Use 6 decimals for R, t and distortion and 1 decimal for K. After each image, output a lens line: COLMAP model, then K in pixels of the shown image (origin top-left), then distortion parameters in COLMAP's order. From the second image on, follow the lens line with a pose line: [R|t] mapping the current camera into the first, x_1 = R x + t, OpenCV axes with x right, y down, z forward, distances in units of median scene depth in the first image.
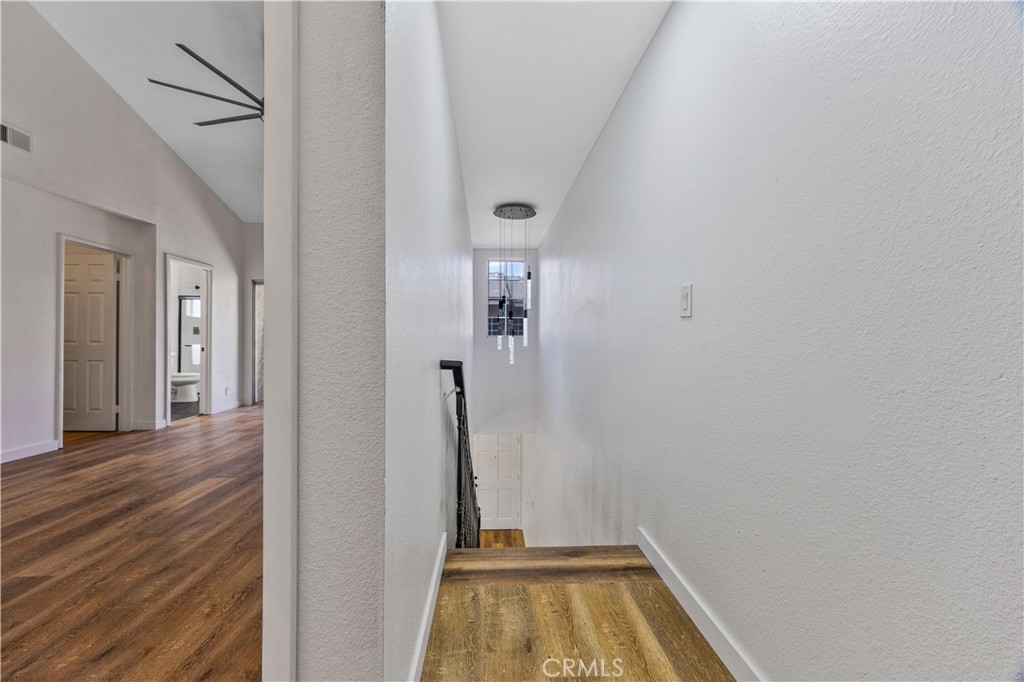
lens RADIAL K [[393.9, 0, 511.3], [0, 393.9, 340.8], [0, 0, 1]] dist [0.000843, 0.000241]
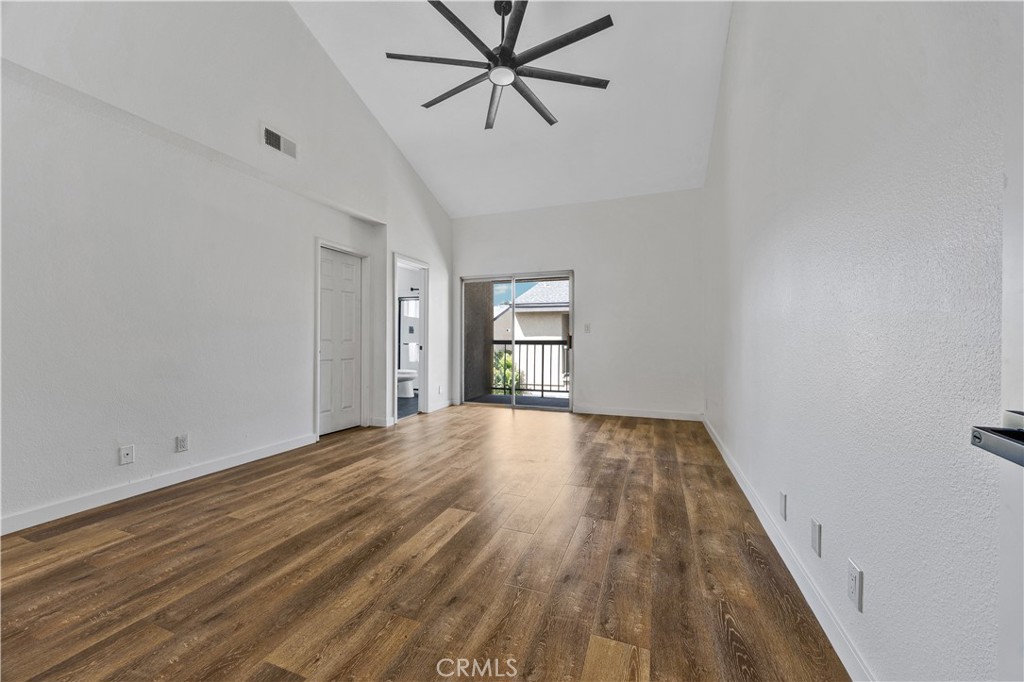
lens RADIAL K [[393.9, 0, 509.0], [0, 393.9, 342.2], [0, 0, 1]] dist [0.000843, 0.000241]
pose [[0.919057, 0.005611, -0.394084, -0.224873], [-0.003062, 0.999970, 0.007097, -0.001140], [0.394112, -0.005316, 0.919047, 0.203910]]
